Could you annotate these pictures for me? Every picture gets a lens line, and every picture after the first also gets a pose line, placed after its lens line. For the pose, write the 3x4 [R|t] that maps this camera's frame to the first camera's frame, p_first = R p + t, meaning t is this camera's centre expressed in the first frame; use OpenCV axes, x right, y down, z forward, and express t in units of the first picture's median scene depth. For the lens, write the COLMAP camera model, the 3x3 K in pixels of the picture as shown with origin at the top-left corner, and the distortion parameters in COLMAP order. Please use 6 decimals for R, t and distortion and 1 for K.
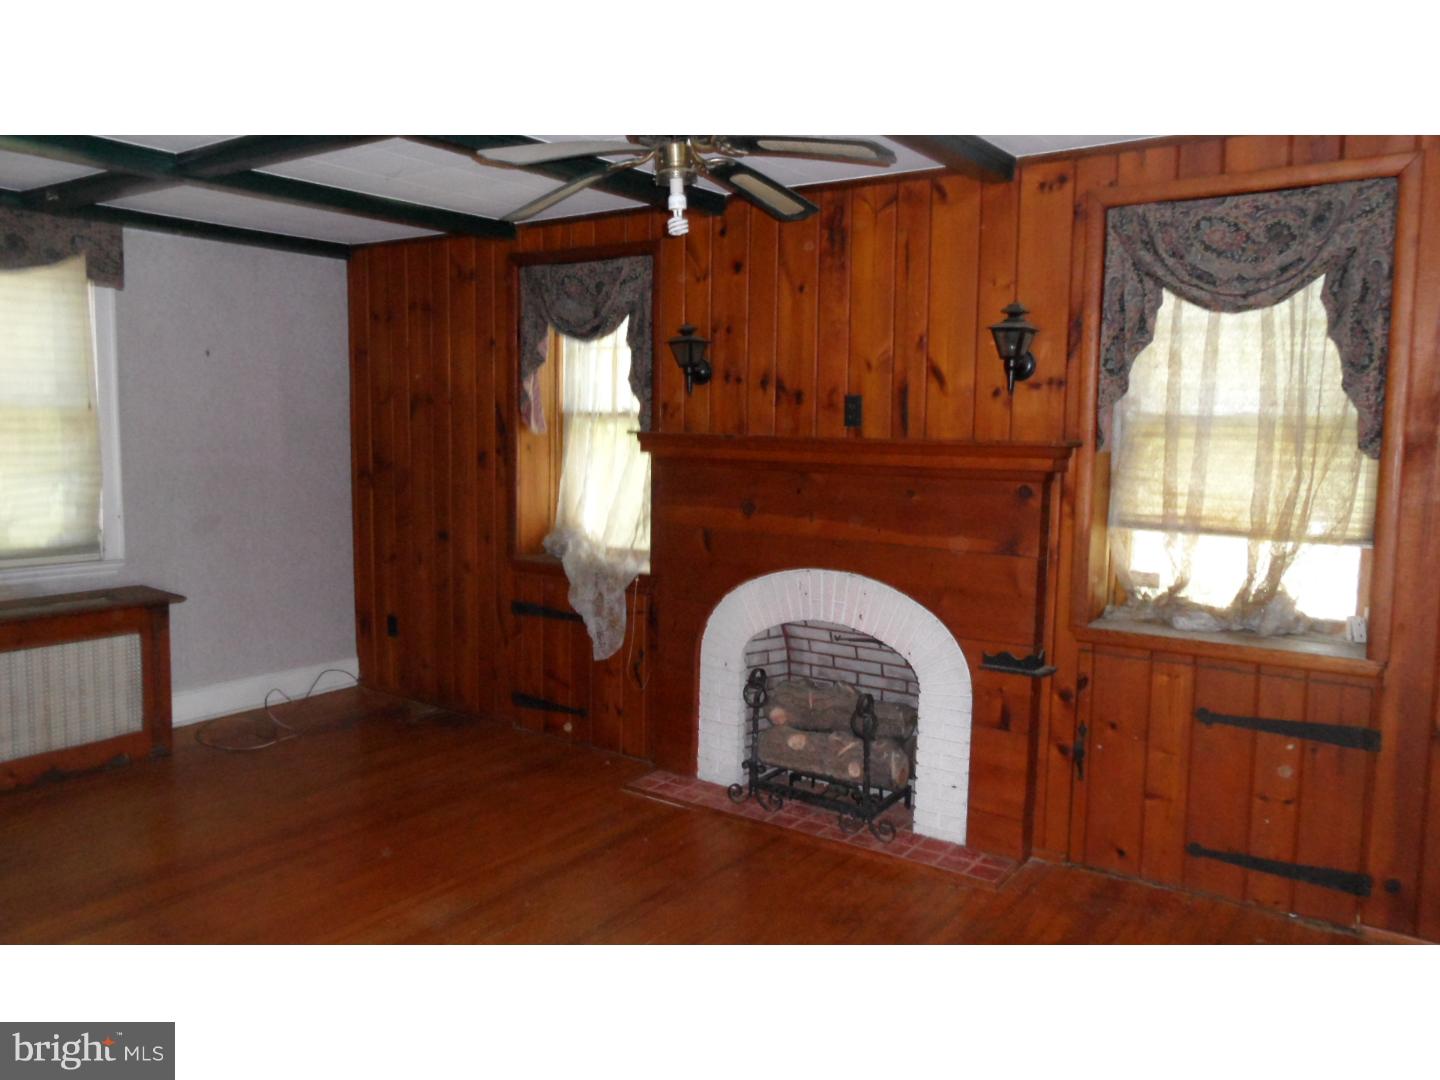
lens RADIAL K [[1080.1, 0, 718.4], [0, 1080.1, 533.2], [0, 0, 1]] dist [-0.005084, 0.010506]
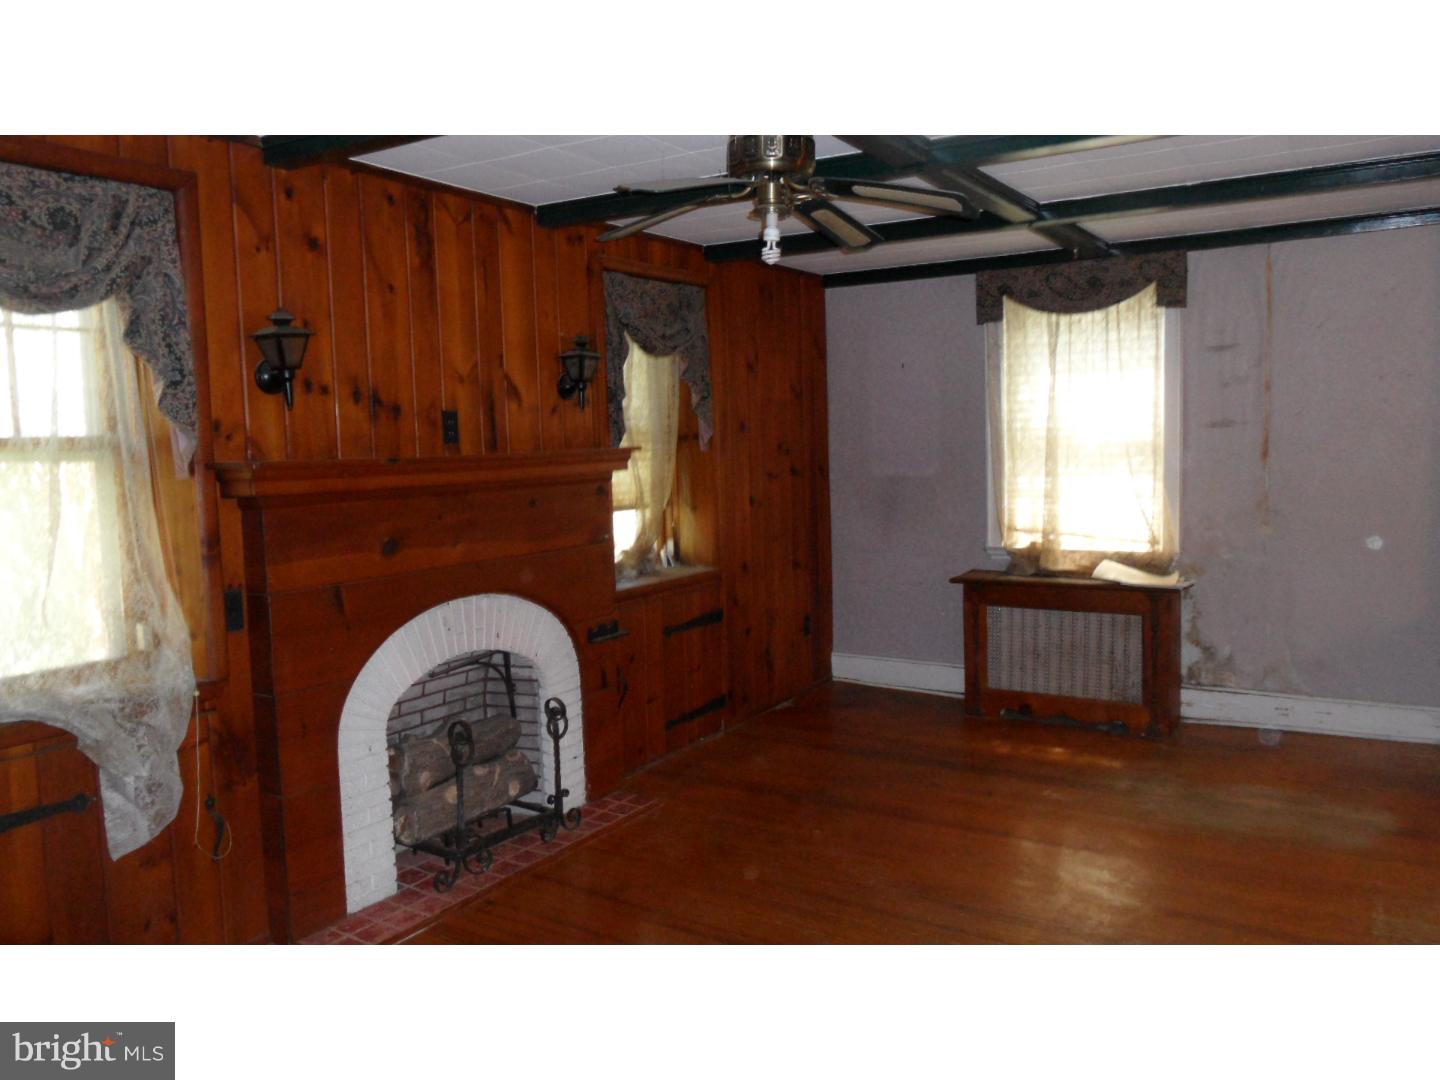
lens RADIAL K [[1080.1, 0, 718.4], [0, 1080.1, 533.2], [0, 0, 1]] dist [-0.005084, 0.010506]
pose [[-0.052191, -0.109093, 0.992660, -1.364546], [0.118838, 0.986273, 0.114639, -0.167544], [-0.991541, 0.123949, -0.038510, 1.332660]]
